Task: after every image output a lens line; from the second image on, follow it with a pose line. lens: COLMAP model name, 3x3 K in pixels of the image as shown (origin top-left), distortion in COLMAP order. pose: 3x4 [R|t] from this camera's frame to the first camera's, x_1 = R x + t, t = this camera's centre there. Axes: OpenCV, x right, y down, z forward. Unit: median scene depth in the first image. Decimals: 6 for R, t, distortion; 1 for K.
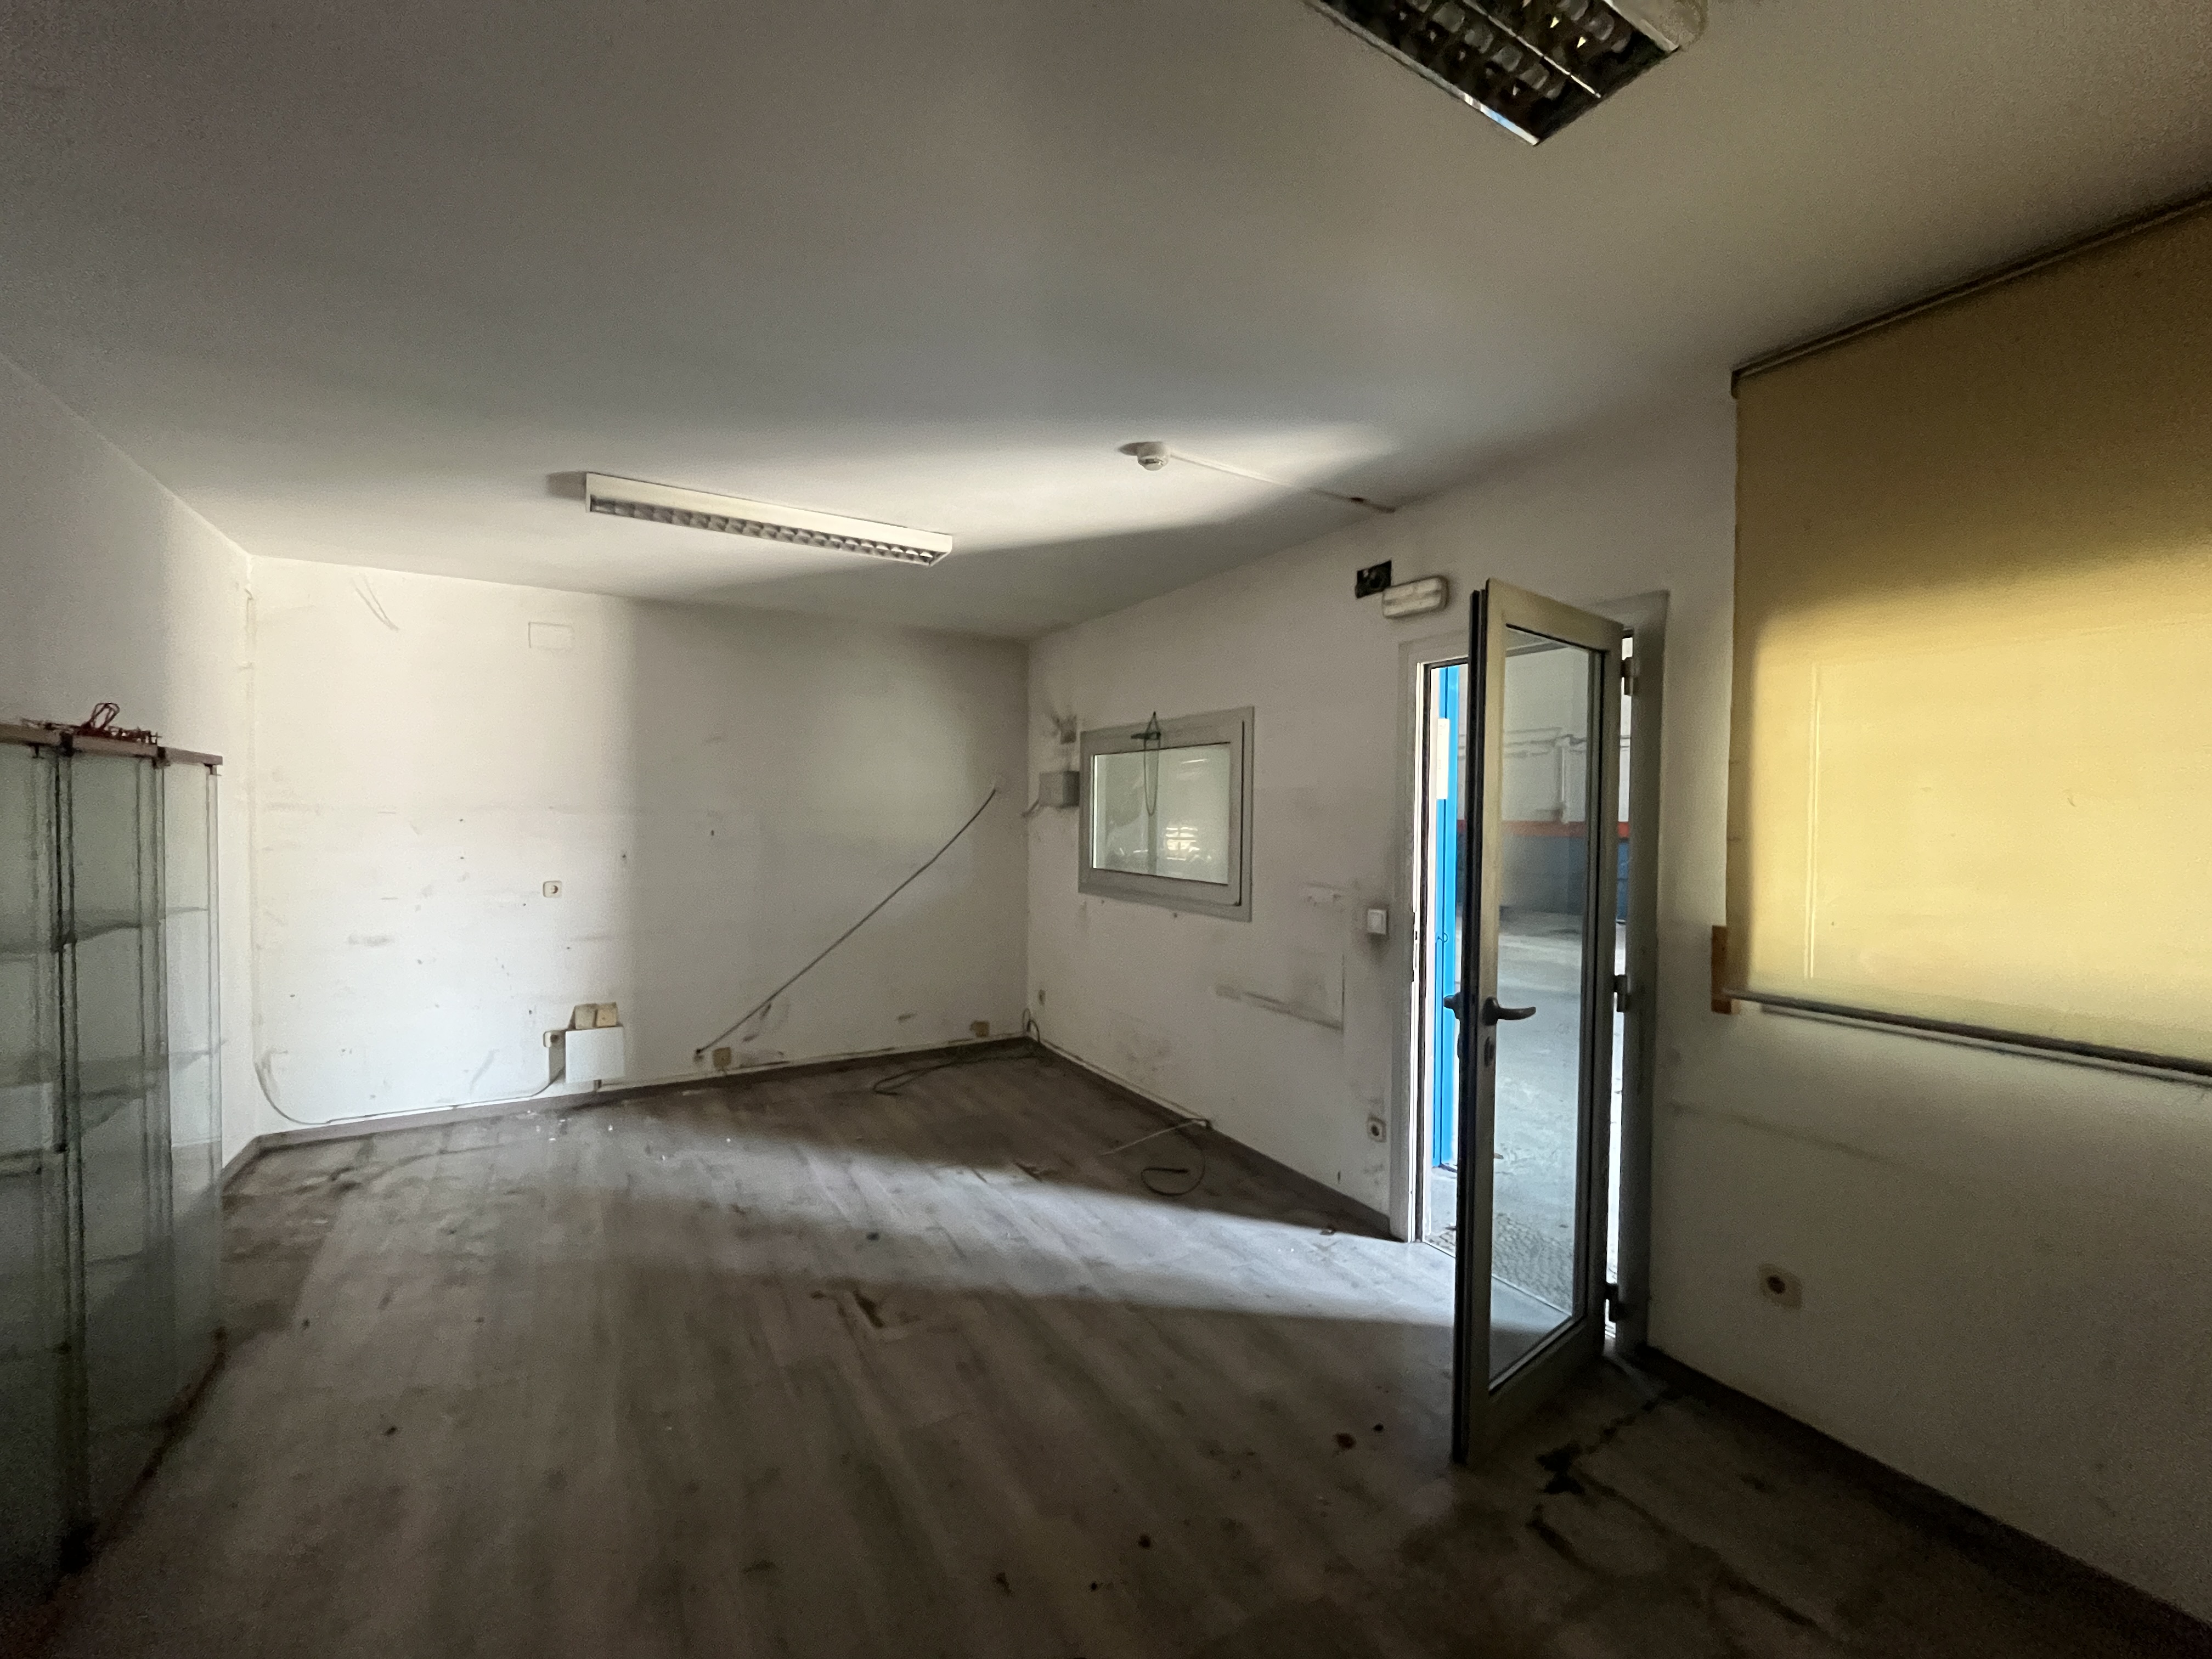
lens RADIAL K [[896.7, 0, 1108.0], [0, 896.7, 828.9], [0, 0, 1]] dist [-0.002716, -0.000119]
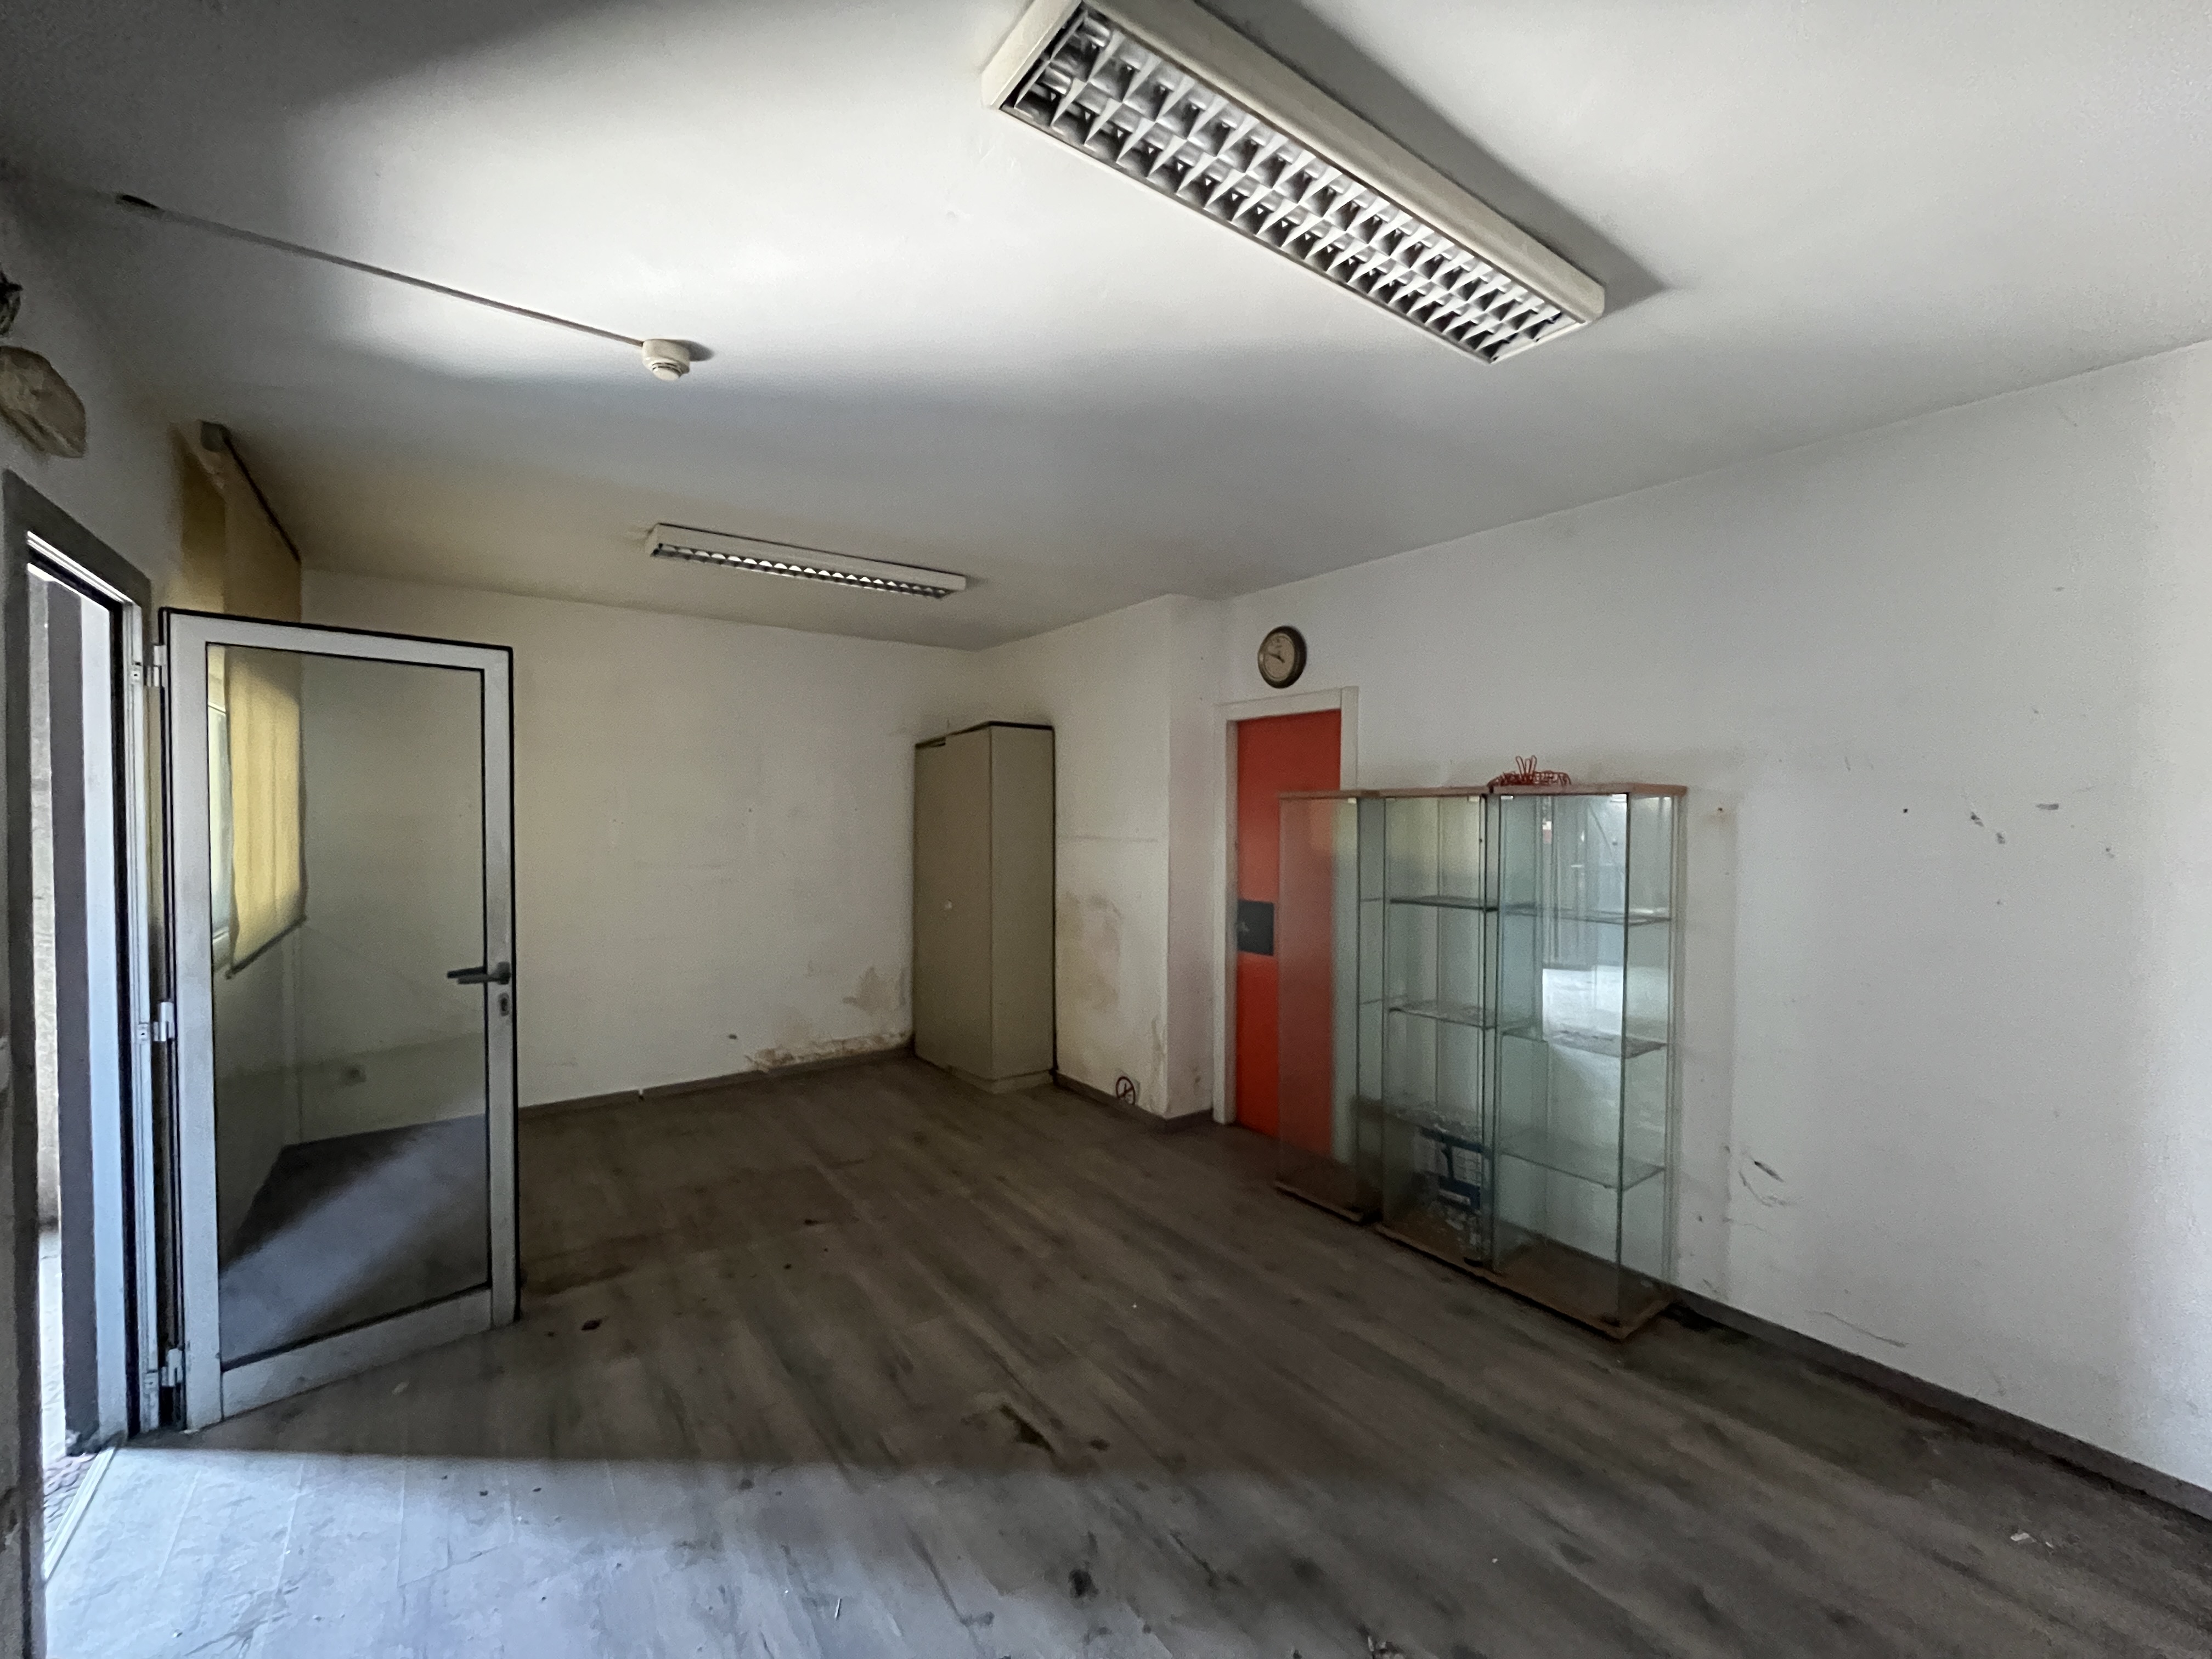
lens RADIAL K [[896.7, 0, 1102.8], [0, 896.7, 829.5], [0, 0, 1]] dist [-0.002716, -0.000119]
pose [[-0.995781, -0.011058, -0.091093, -0.256227], [-0.014379, 0.999253, 0.035878, -0.049364], [0.090628, 0.037037, -0.995196, 1.810776]]
